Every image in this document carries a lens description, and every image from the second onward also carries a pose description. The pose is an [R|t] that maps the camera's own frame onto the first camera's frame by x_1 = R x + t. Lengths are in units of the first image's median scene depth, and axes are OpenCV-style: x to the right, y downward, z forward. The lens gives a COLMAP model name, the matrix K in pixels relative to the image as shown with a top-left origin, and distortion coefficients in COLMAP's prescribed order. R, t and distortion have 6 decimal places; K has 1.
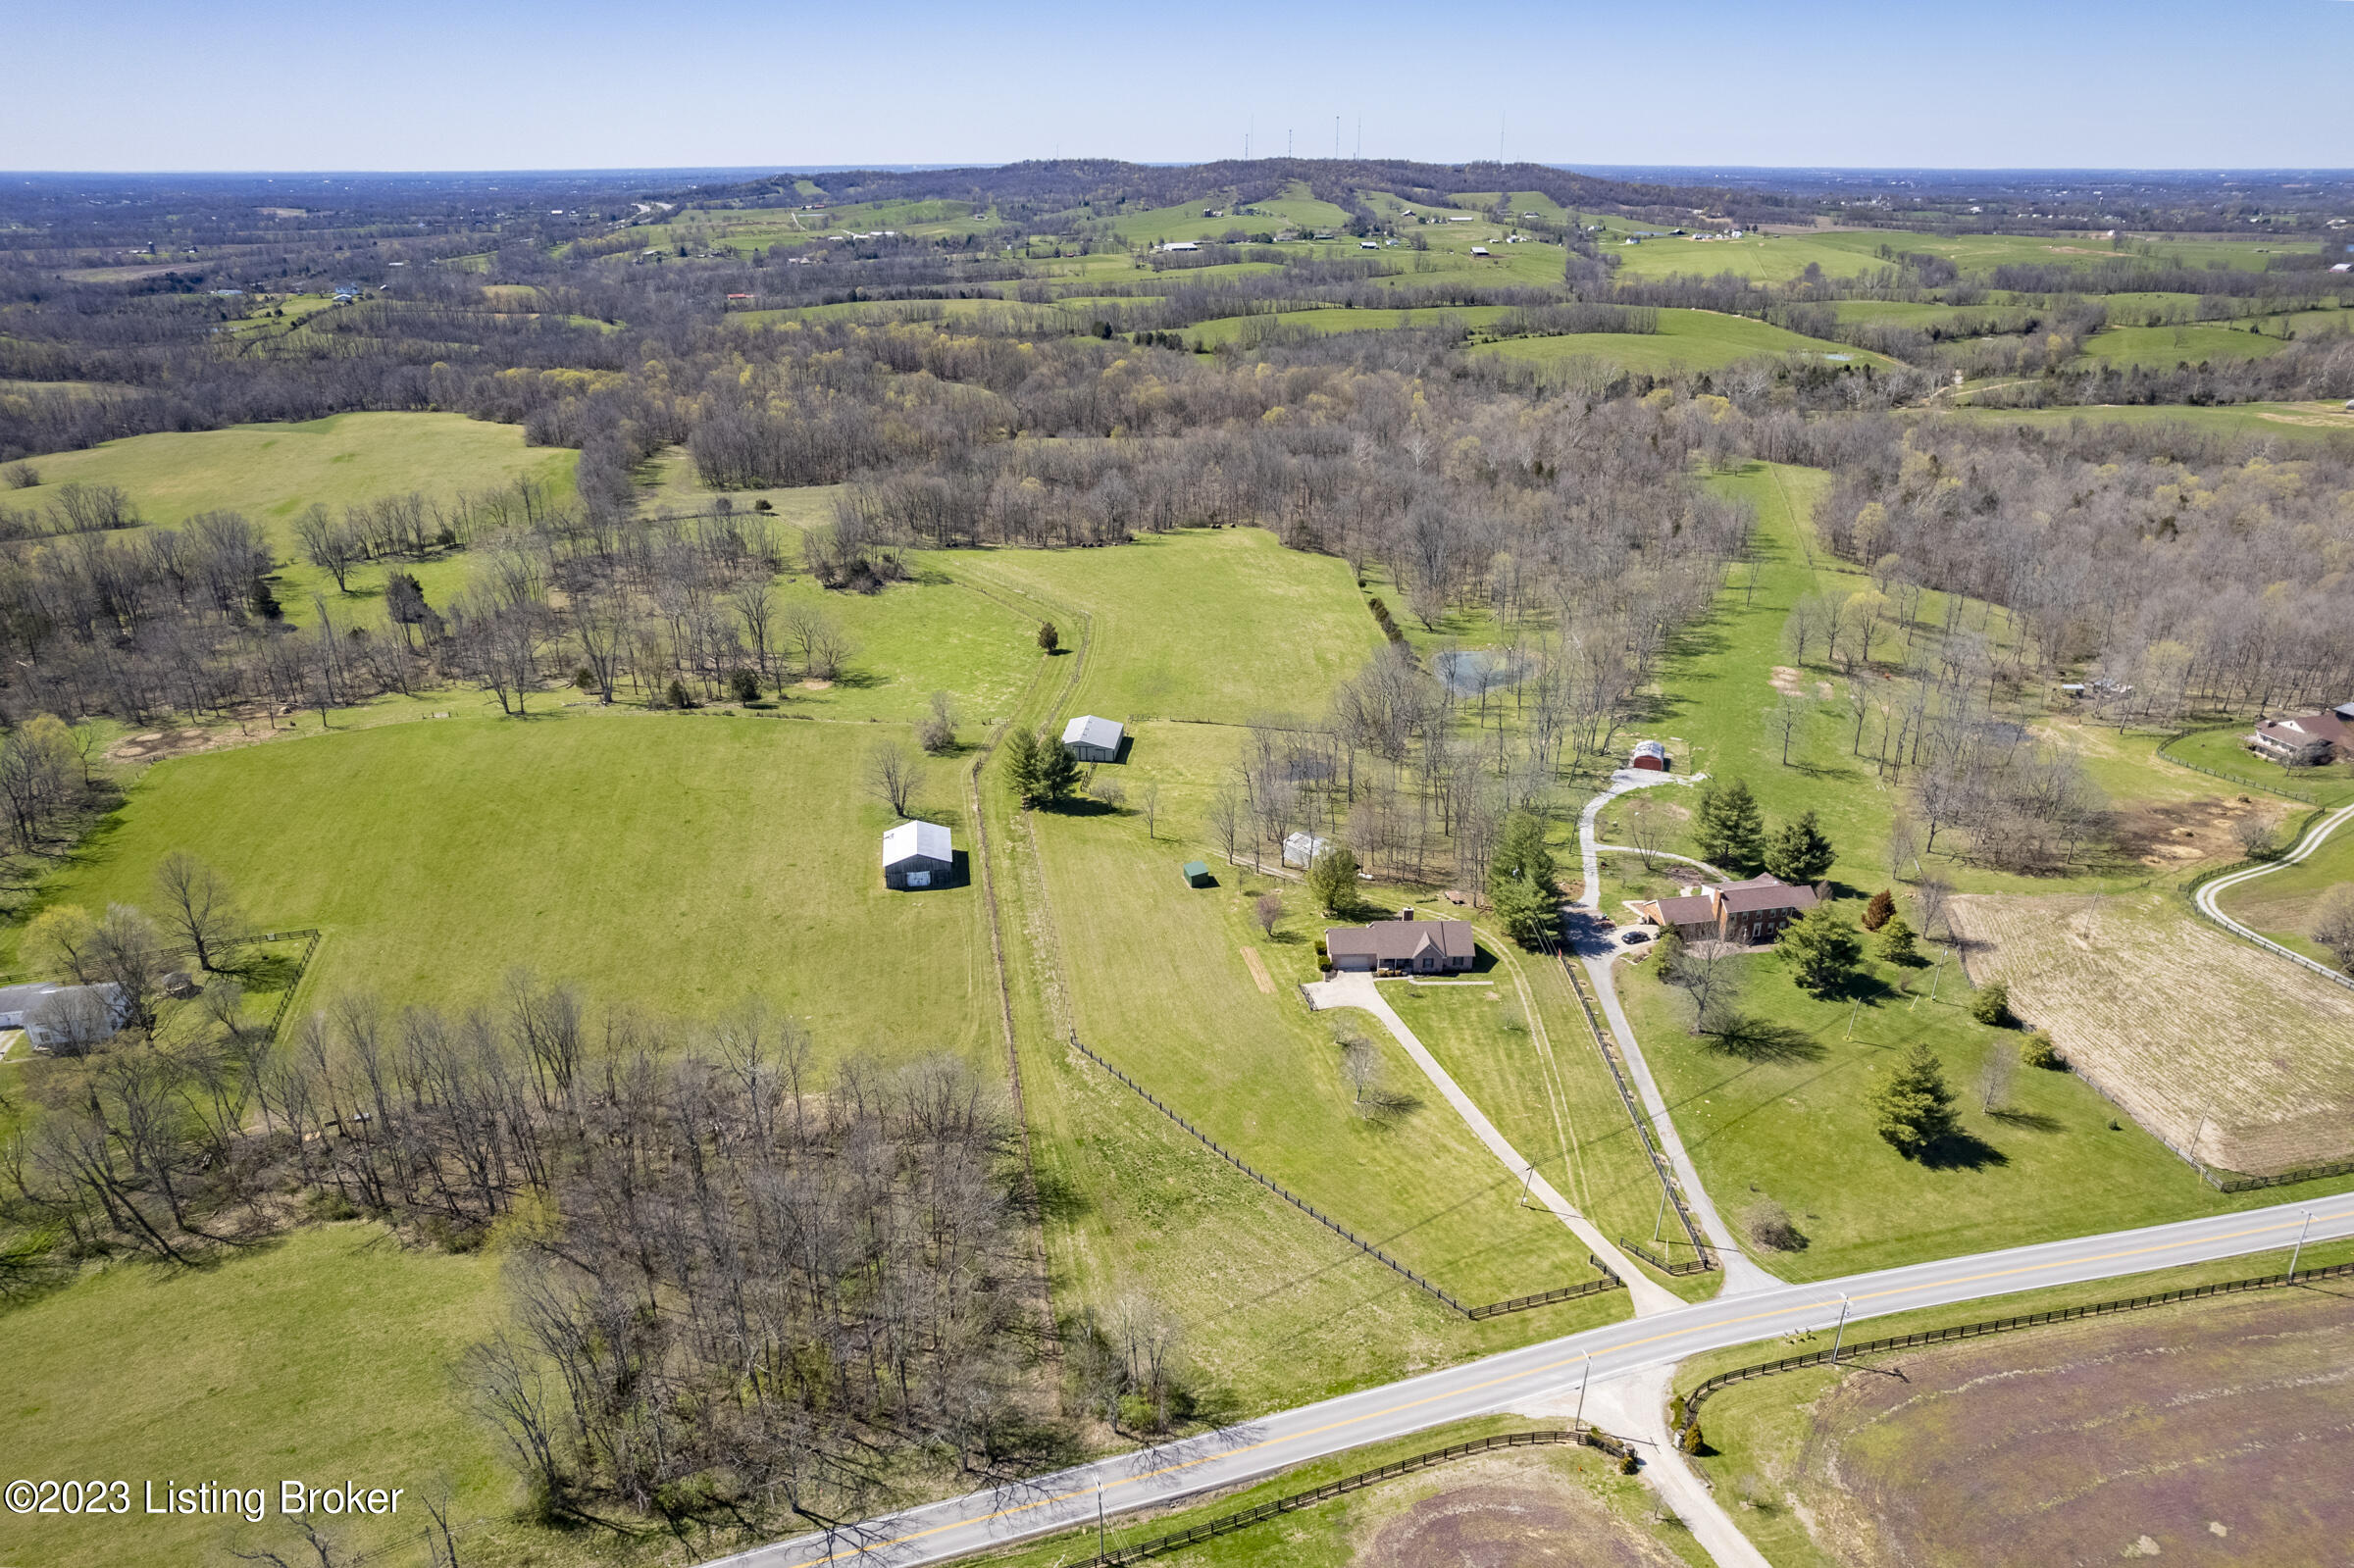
lens RADIAL K [[1561.6, 0, 1176.6], [0, 1561.6, 797.5], [0, 0, 1]] dist [-0.071717, 0.068509]
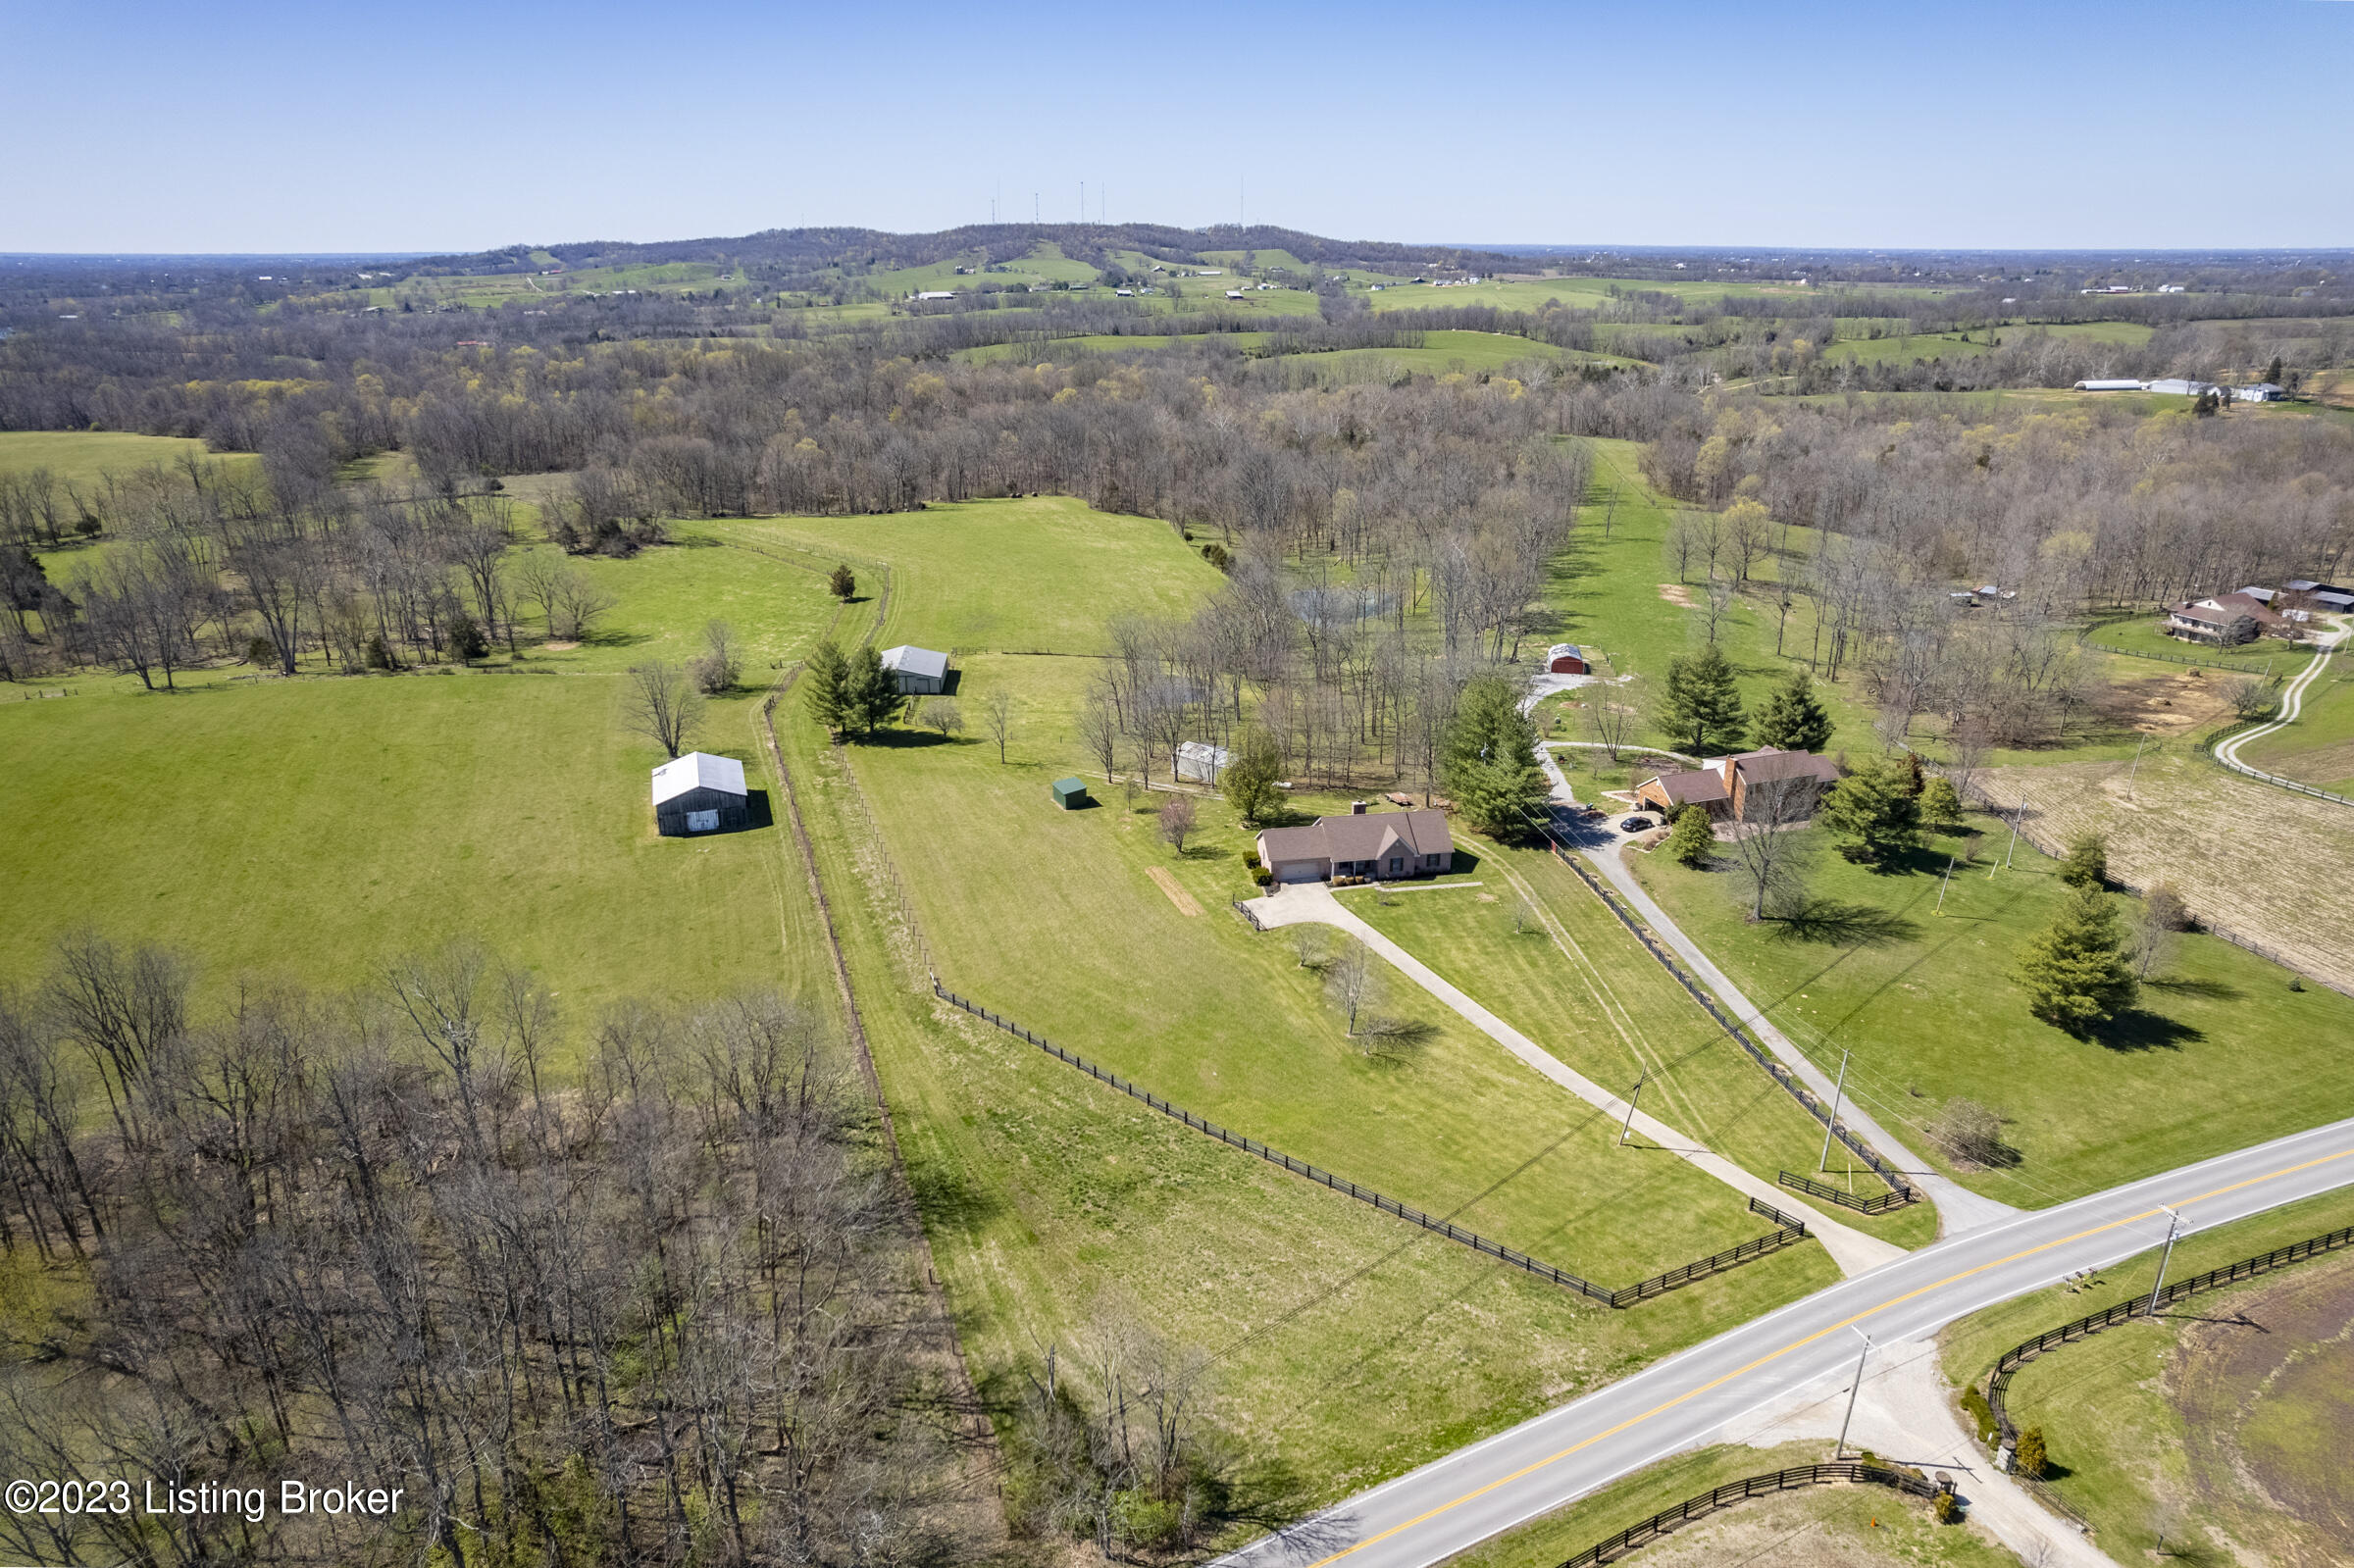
lens RADIAL K [[1561.6, 0, 1185.9], [0, 1561.6, 739.2], [0, 0, 1]] dist [-0.071717, 0.068509]
pose [[0.987114, -0.049005, 0.152333, -0.041863], [0.060524, 0.995572, -0.071921, 0.071901], [-0.148134, 0.080214, 0.985709, 0.195728]]
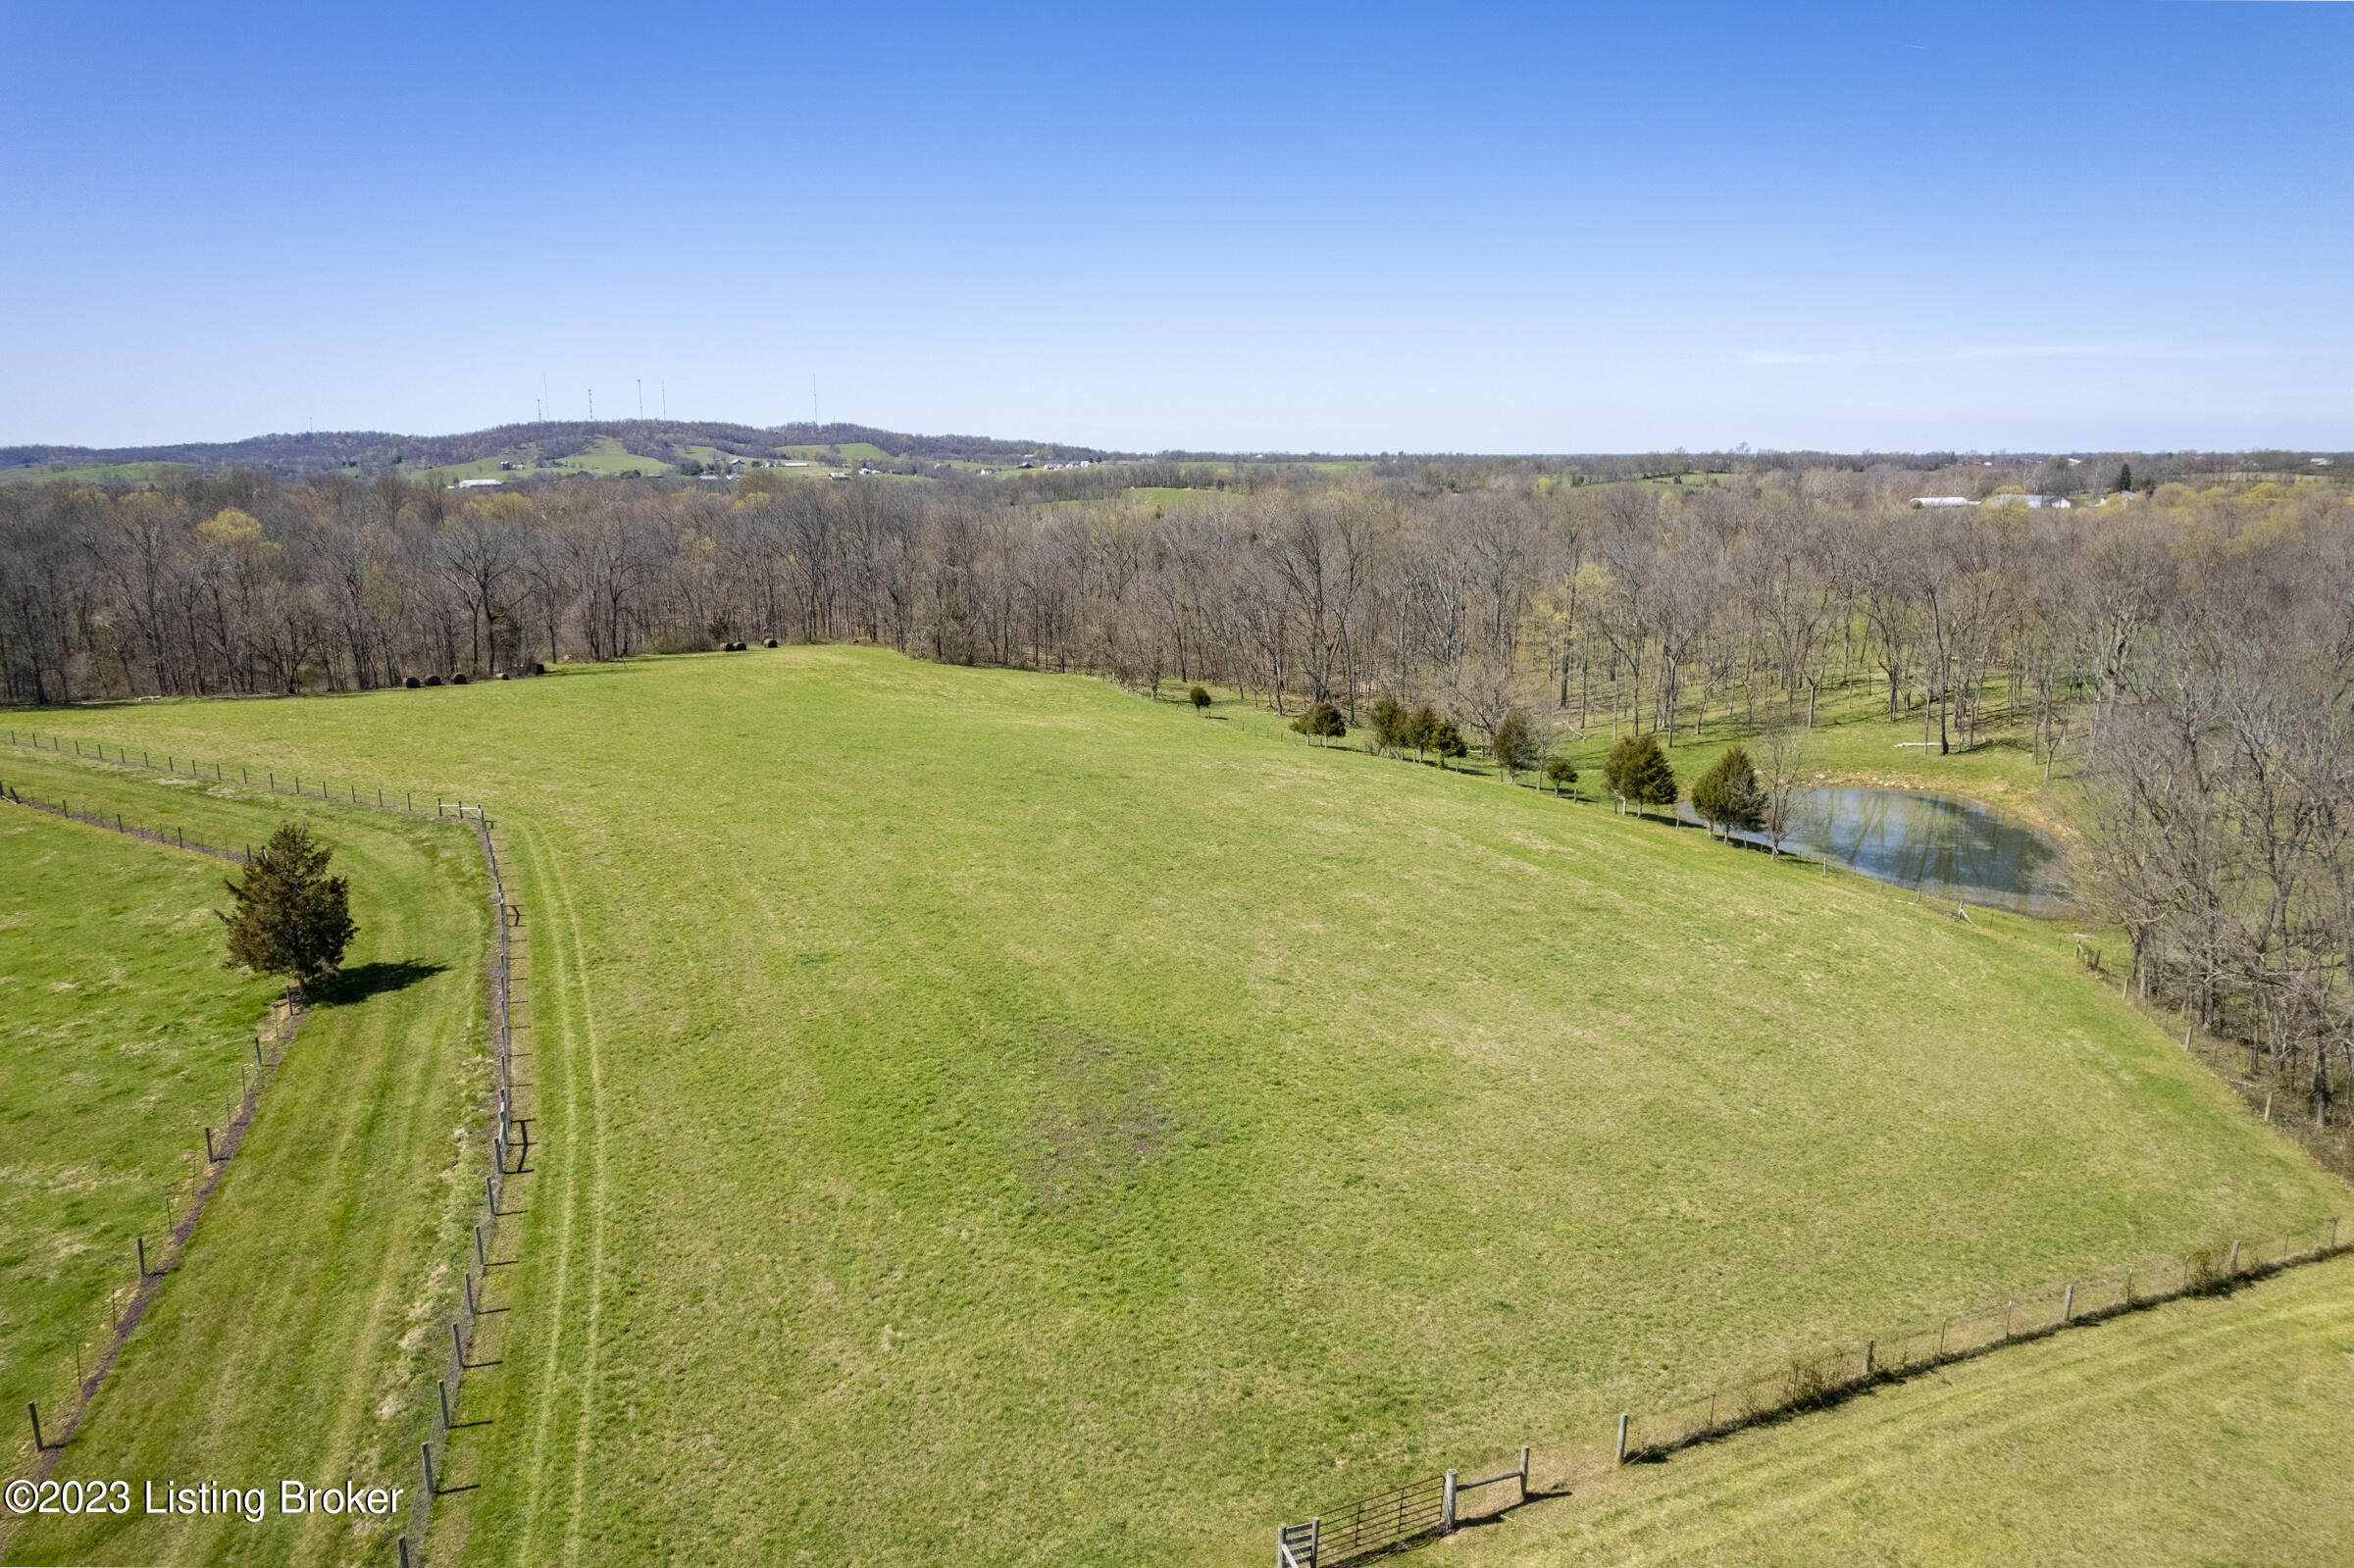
lens RADIAL K [[1561.6, 0, 1233.0], [0, 1561.6, 769.9], [0, 0, 1]] dist [-0.071717, 0.068509]
pose [[0.896169, -0.094367, 0.433562, -0.079010], [0.172387, 0.974412, -0.144237, -0.098092], [-0.408856, 0.204001, 0.889505, 1.052485]]
